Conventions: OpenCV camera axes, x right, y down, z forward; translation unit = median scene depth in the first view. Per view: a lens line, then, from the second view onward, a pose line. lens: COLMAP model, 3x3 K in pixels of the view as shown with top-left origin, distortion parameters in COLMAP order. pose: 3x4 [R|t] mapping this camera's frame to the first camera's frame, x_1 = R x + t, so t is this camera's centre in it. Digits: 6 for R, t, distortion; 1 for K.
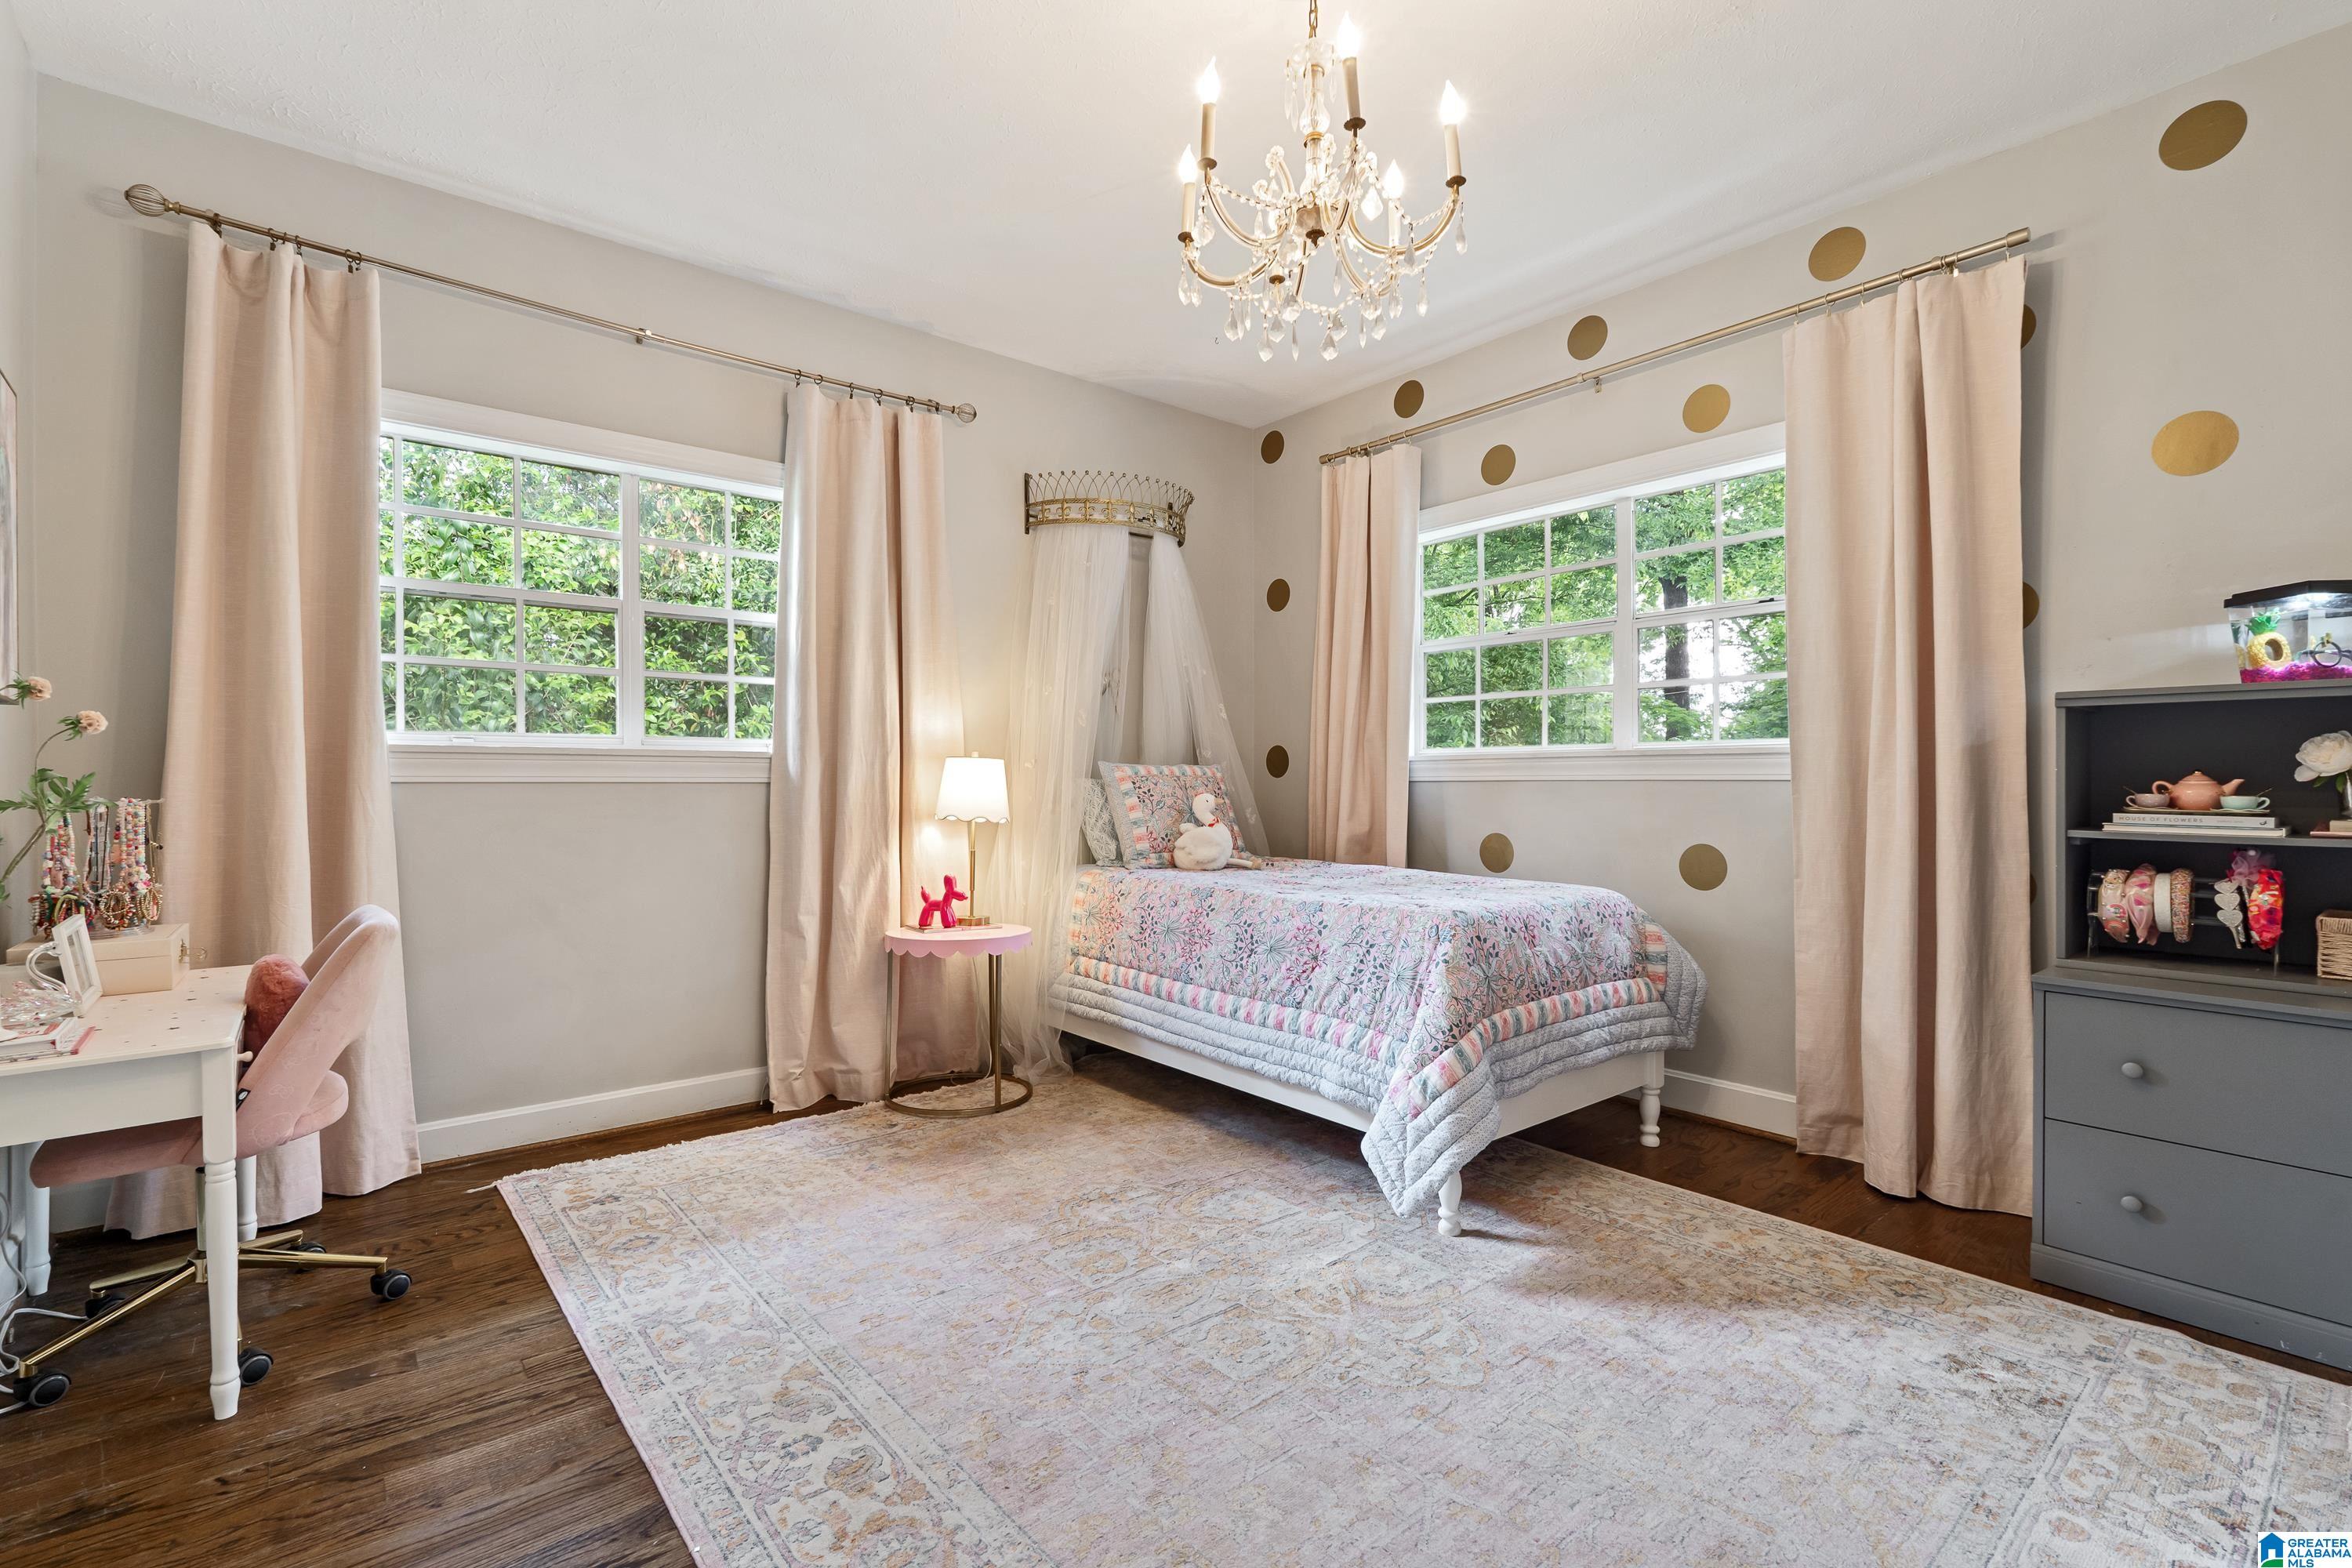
lens RADIAL K [[1072.3, 0, 1176.0], [0, 1072.3, 784.0], [0, 0, 1]] dist [-0.000172, -0.000028]
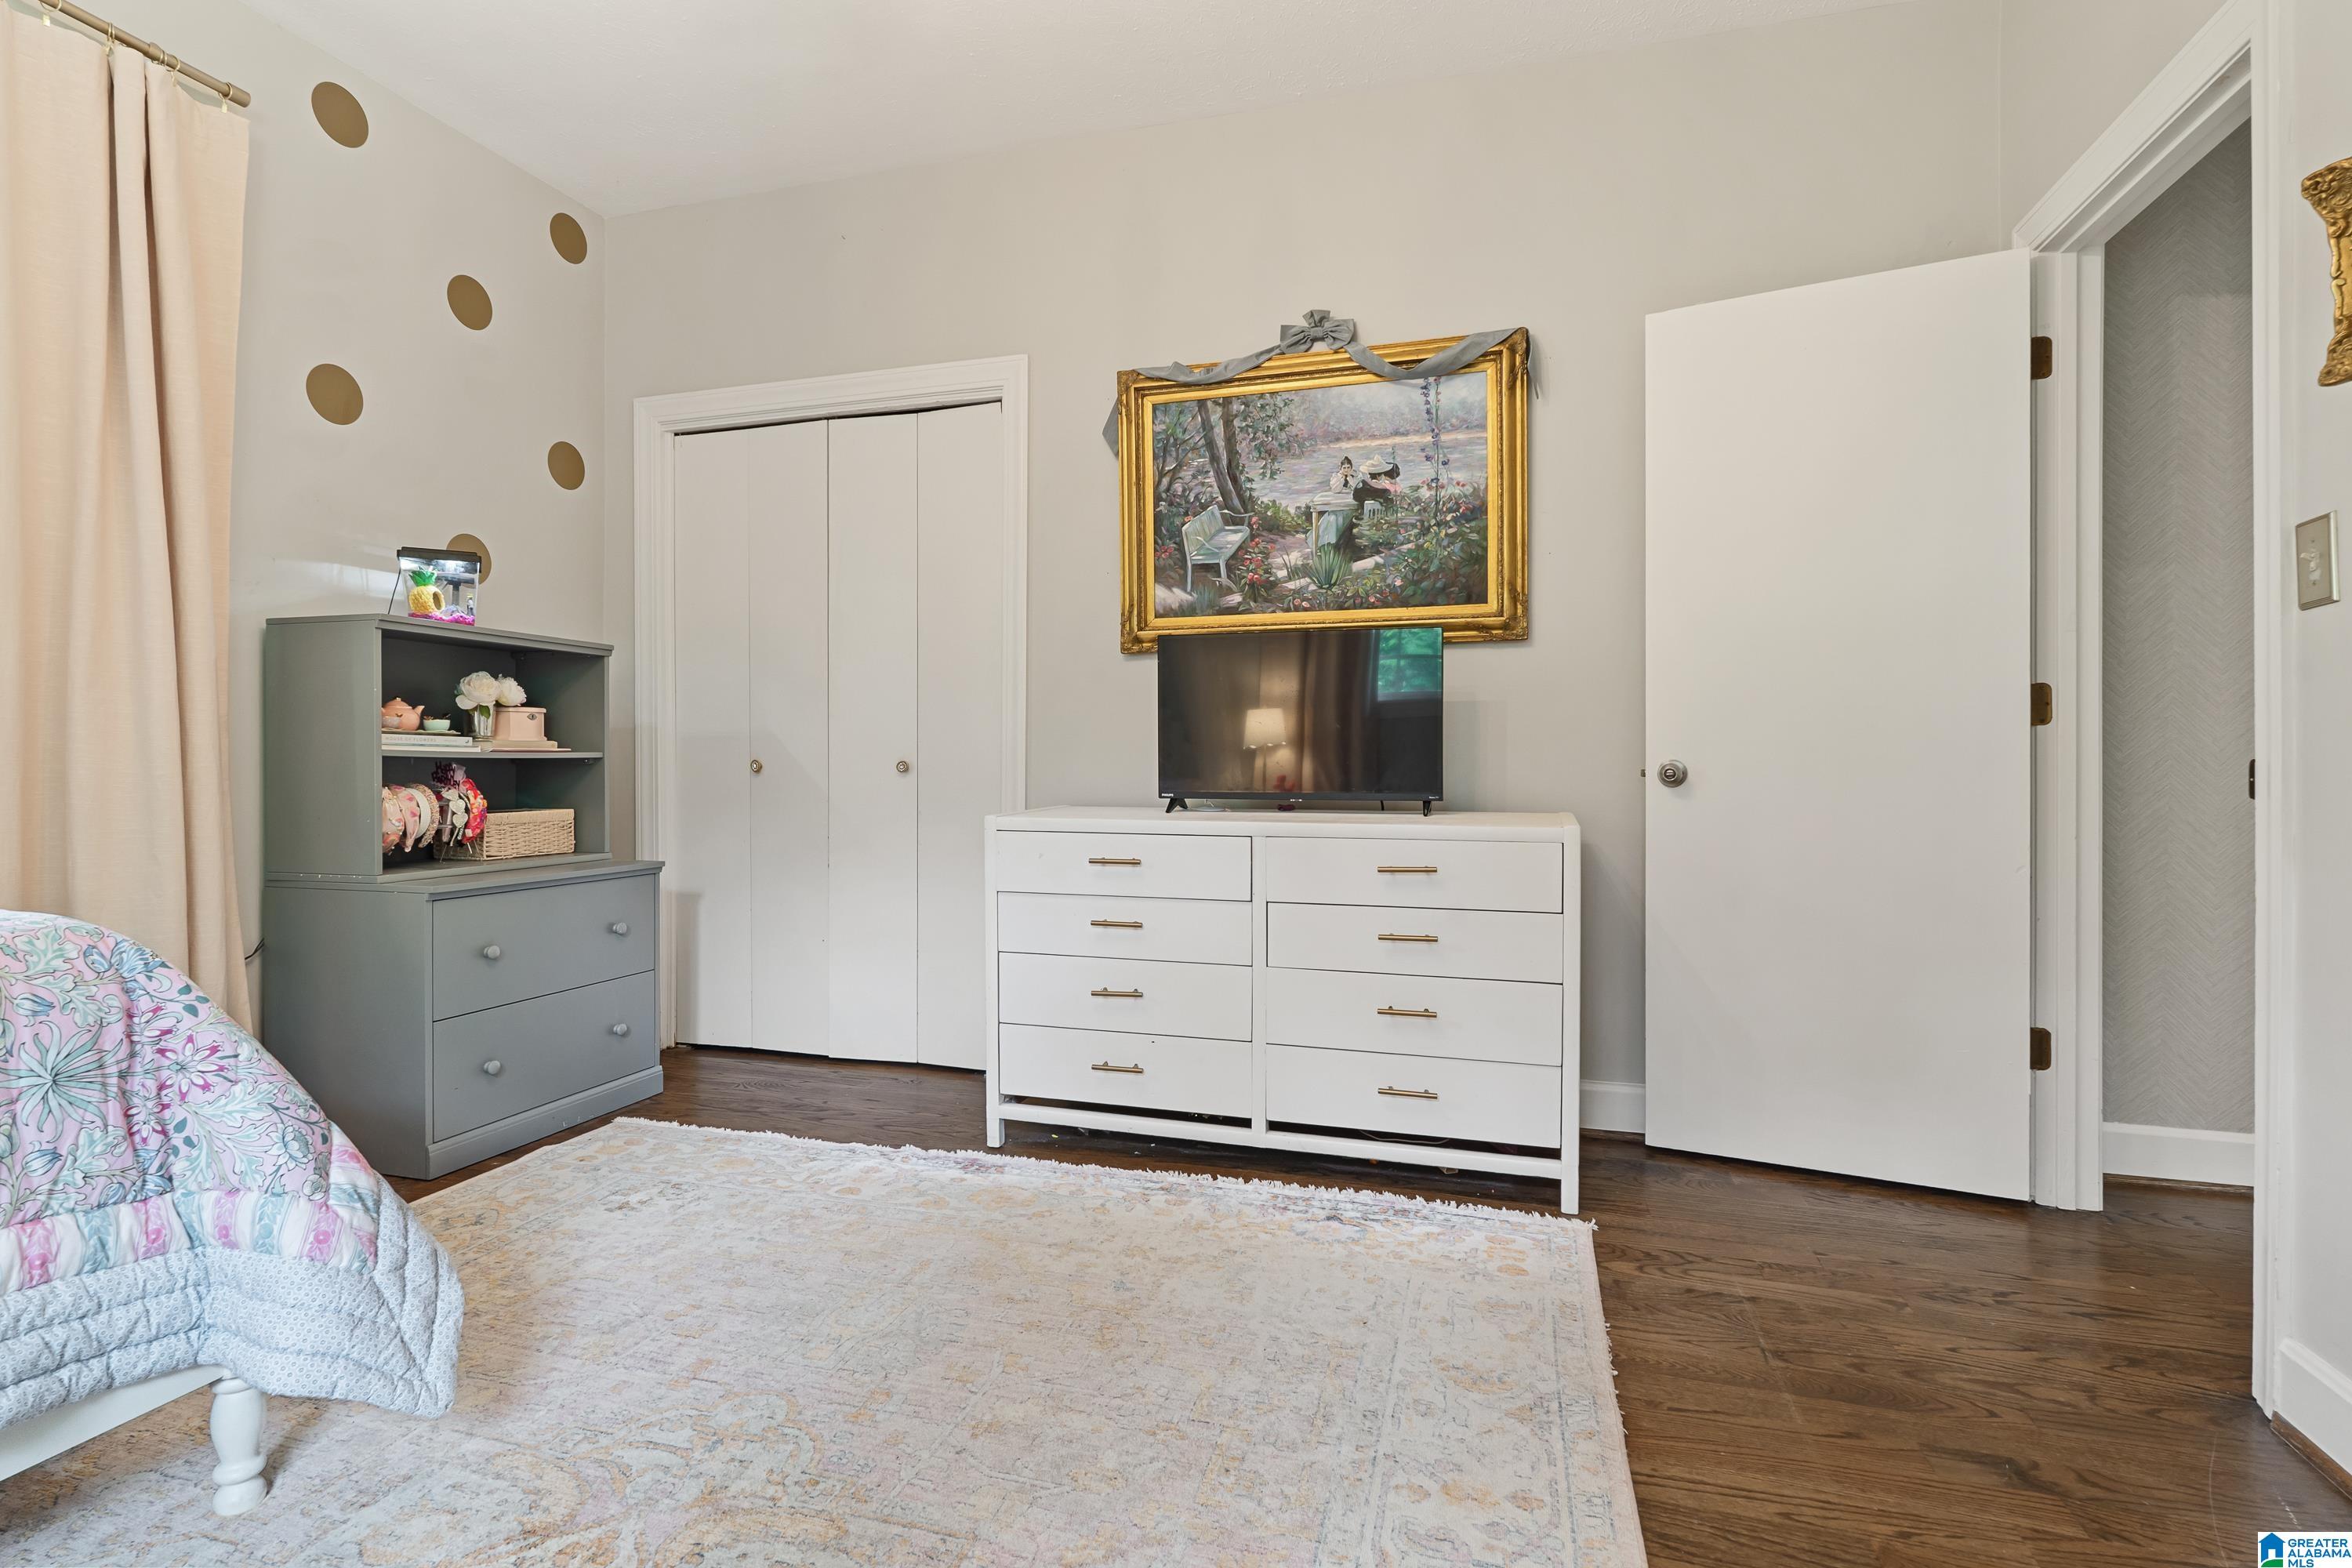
lens RADIAL K [[1121.3, 0, 1169.8], [0, 1121.3, 752.5], [0, 0, 1]] dist [-0.001285, -0.000271]
pose [[-0.544448, 0.002189, 0.838791, -0.535999], [0.002780, 0.999996, -0.000806, 0.054063], [-0.838790, 0.001894, -0.544452, 1.059705]]
